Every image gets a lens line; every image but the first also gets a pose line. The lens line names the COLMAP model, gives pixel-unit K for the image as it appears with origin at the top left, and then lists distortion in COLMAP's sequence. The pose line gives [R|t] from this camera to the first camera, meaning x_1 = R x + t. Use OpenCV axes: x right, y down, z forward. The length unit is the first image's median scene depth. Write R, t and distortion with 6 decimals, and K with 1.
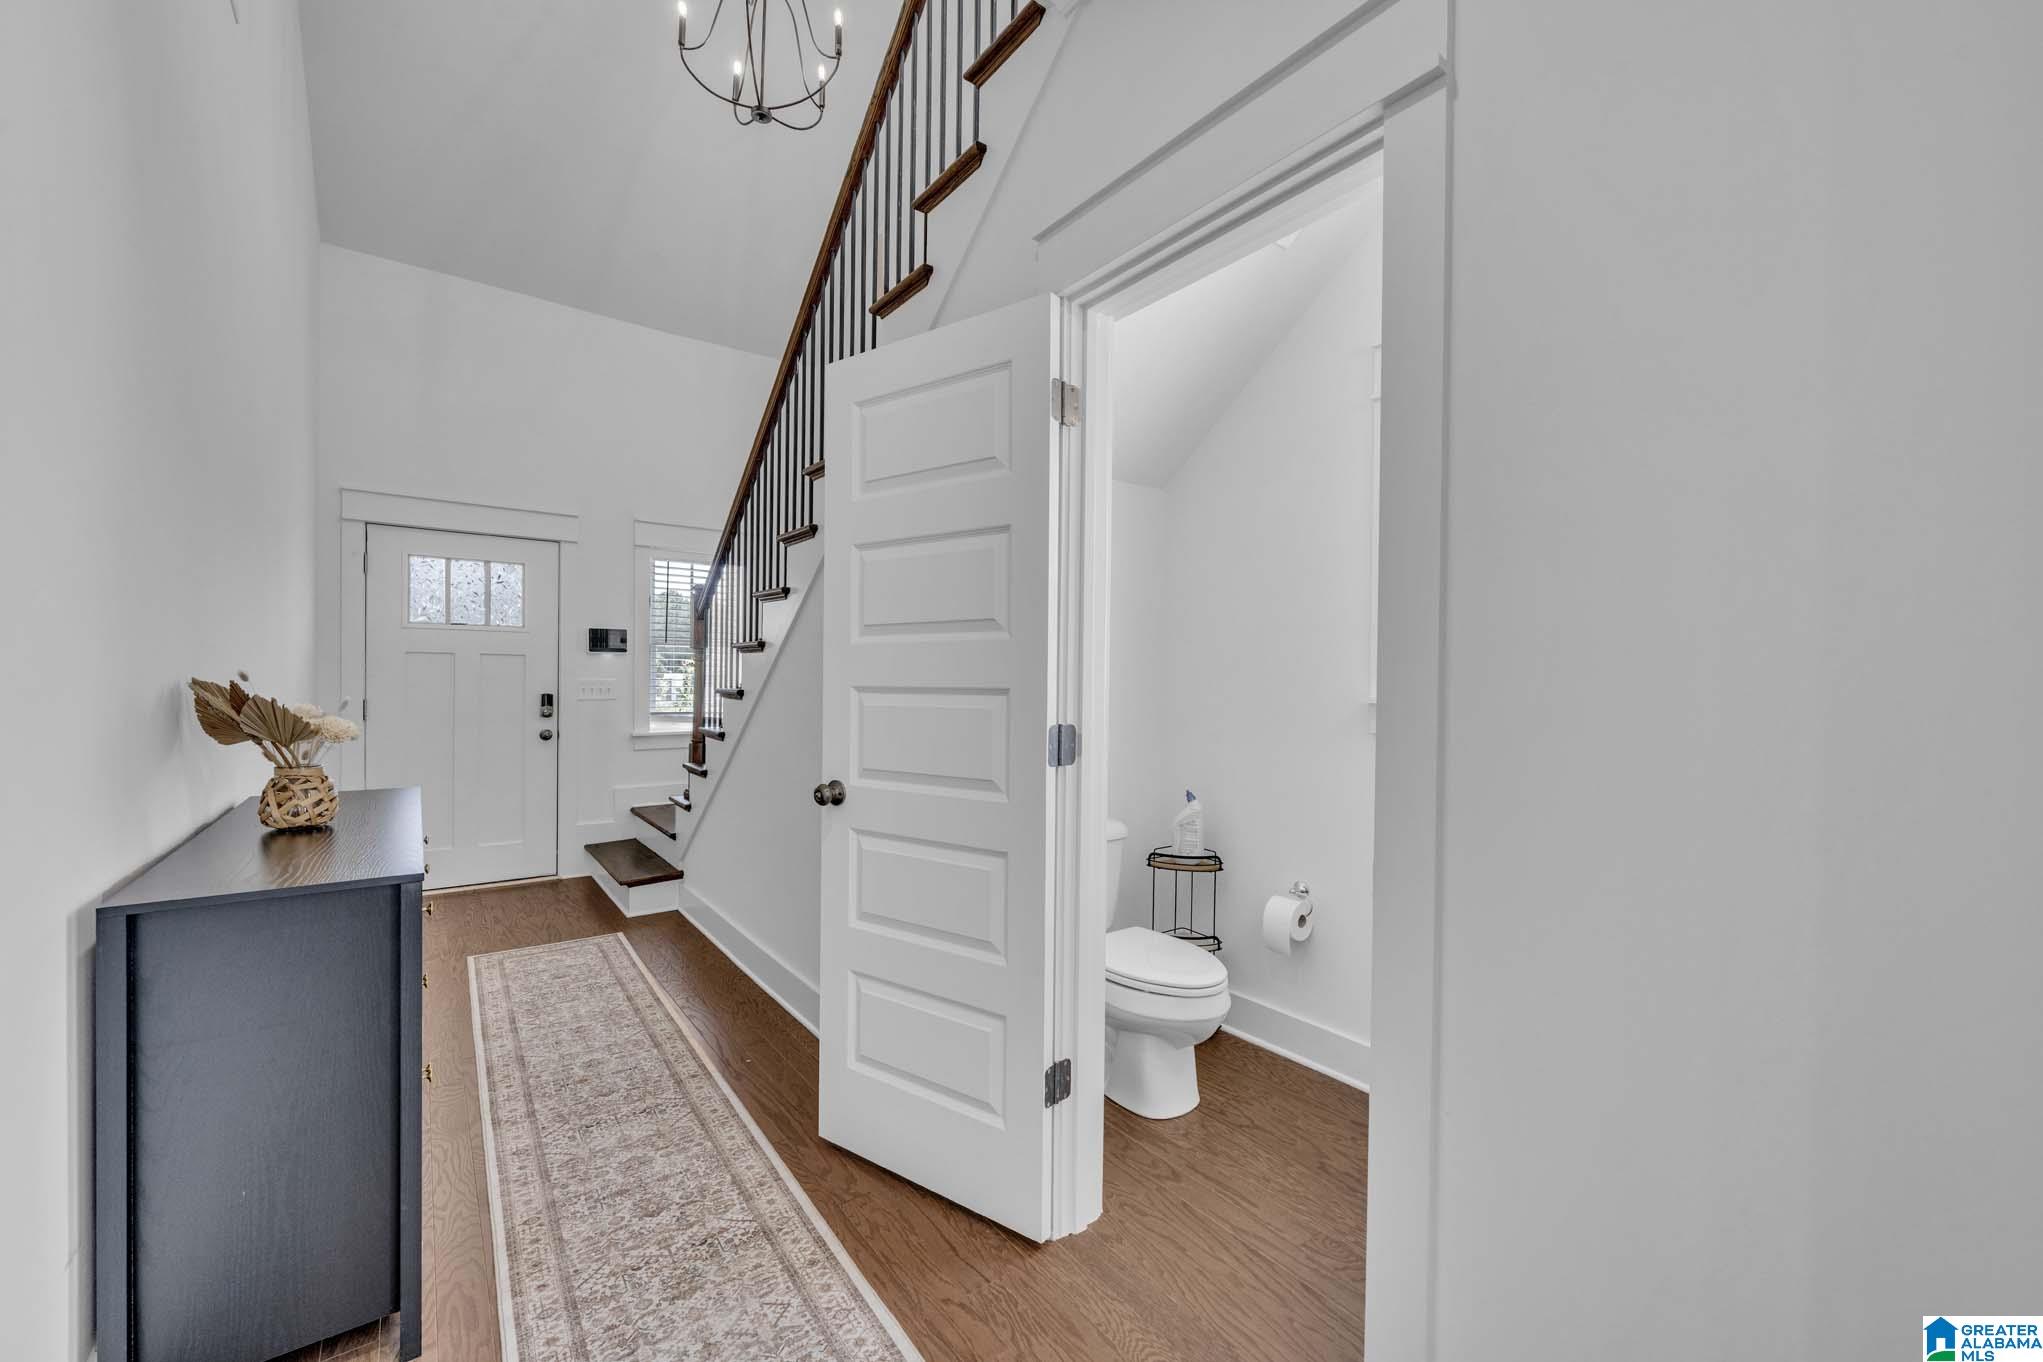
lens RADIAL K [[802.4, 0, 1020.1], [0, 802.4, 682.6], [0, 0, 1]] dist [-0.001585, -0.000118]
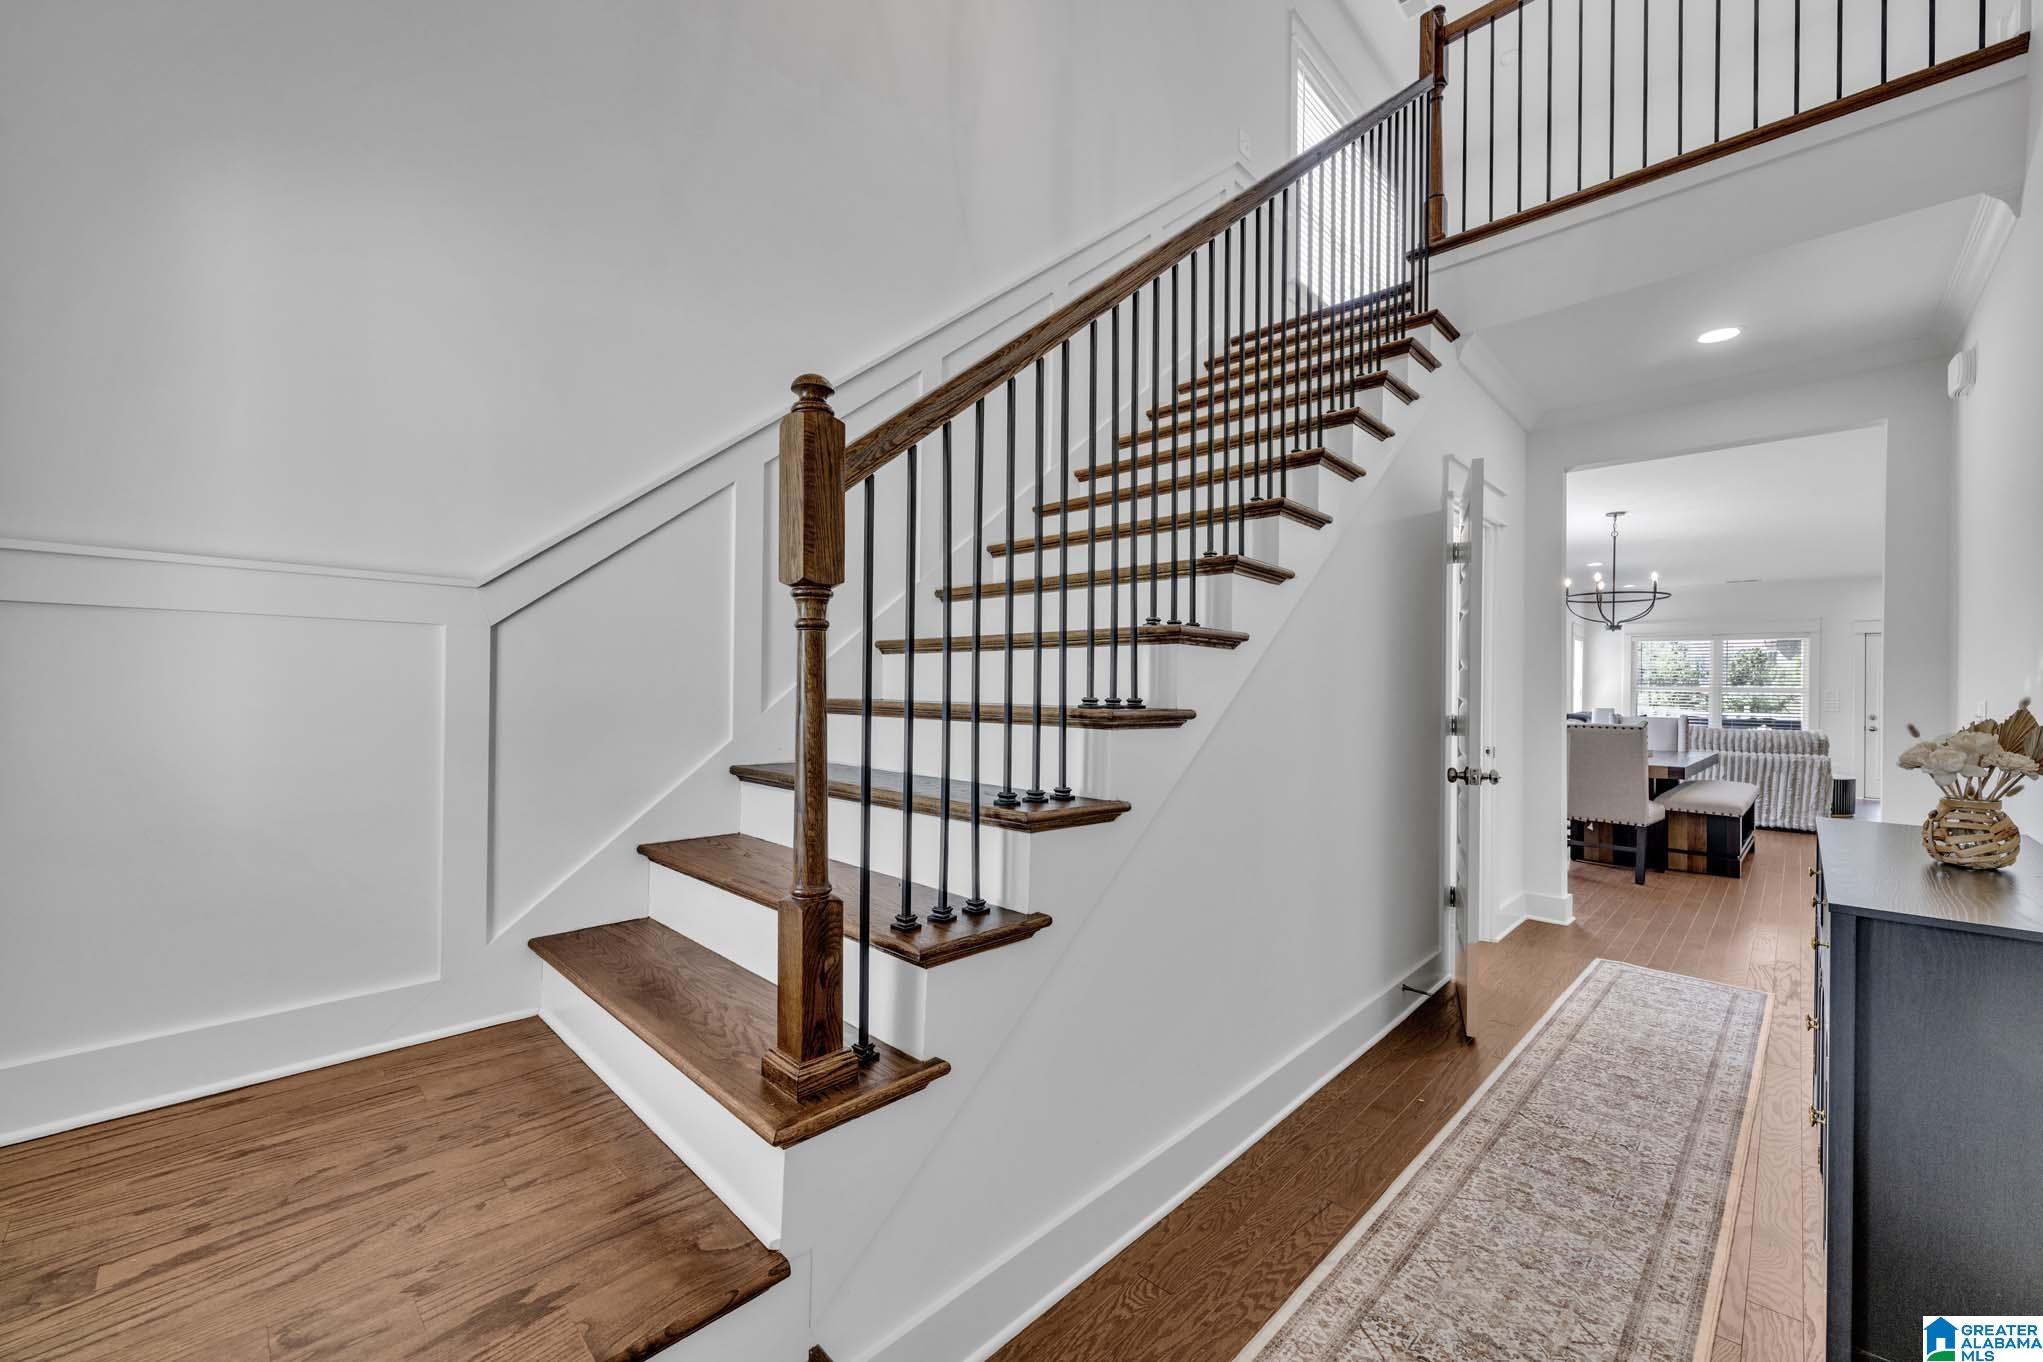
lens RADIAL K [[802.4, 0, 995.5], [0, 802.4, 733.6], [0, 0, 1]] dist [-0.001585, -0.000118]
pose [[-0.141377, -0.057968, 0.988257, -1.282202], [-0.006595, 0.998317, 0.057615, -0.014887], [-0.989934, 0.001628, -0.141521, 1.774333]]
